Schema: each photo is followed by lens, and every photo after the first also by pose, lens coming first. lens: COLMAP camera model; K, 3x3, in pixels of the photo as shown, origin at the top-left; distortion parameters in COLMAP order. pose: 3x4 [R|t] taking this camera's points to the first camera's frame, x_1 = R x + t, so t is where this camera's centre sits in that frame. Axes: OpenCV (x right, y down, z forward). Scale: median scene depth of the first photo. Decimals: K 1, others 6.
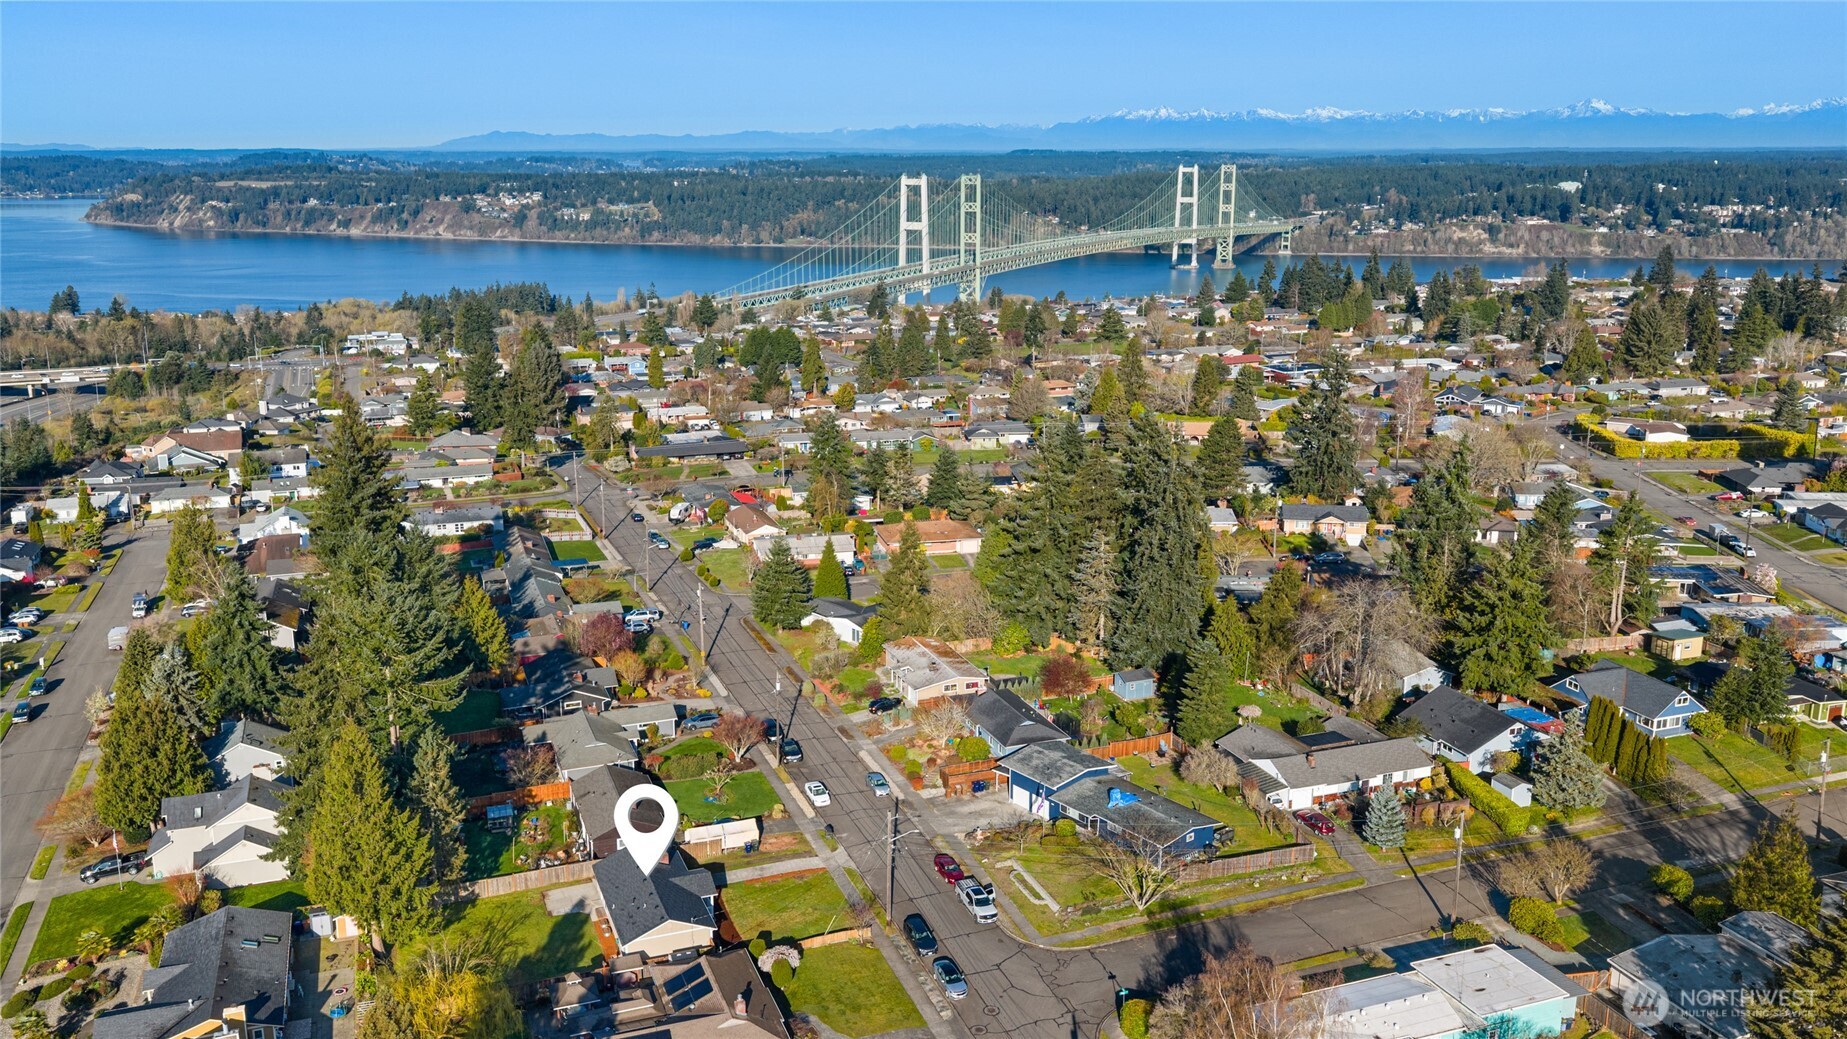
lens RADIAL K [[1457.1, 0, 923.5], [0, 1457.1, 519.5], [0, 0, 1]] dist [0.067385, -0.117621]
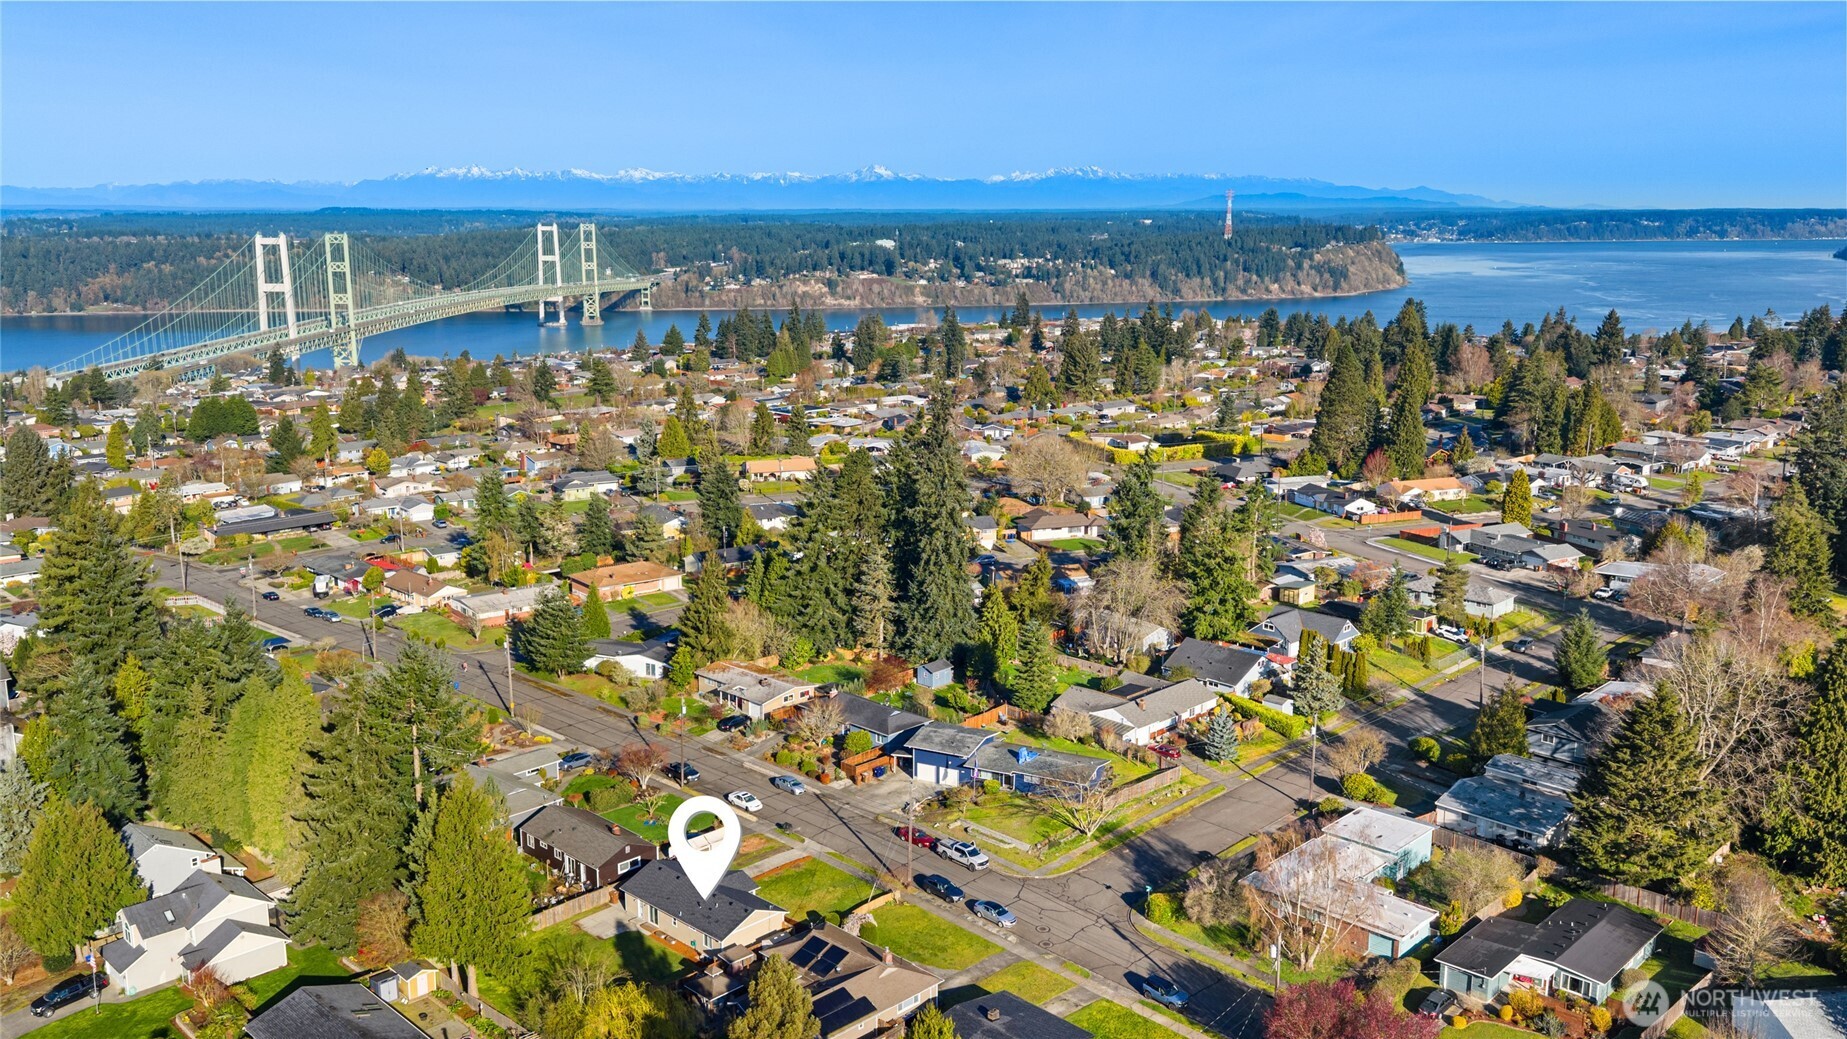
lens RADIAL K [[1428.8, 0, 923.5], [0, 1428.8, 519.5], [0, 0, 1]] dist [0.076874, -0.125367]
pose [[0.914771, -0.085476, 0.394826, -0.300518], [0.099096, 0.994977, -0.014193, 0.007519], [-0.391629, 0.052109, 0.918646, -0.030872]]
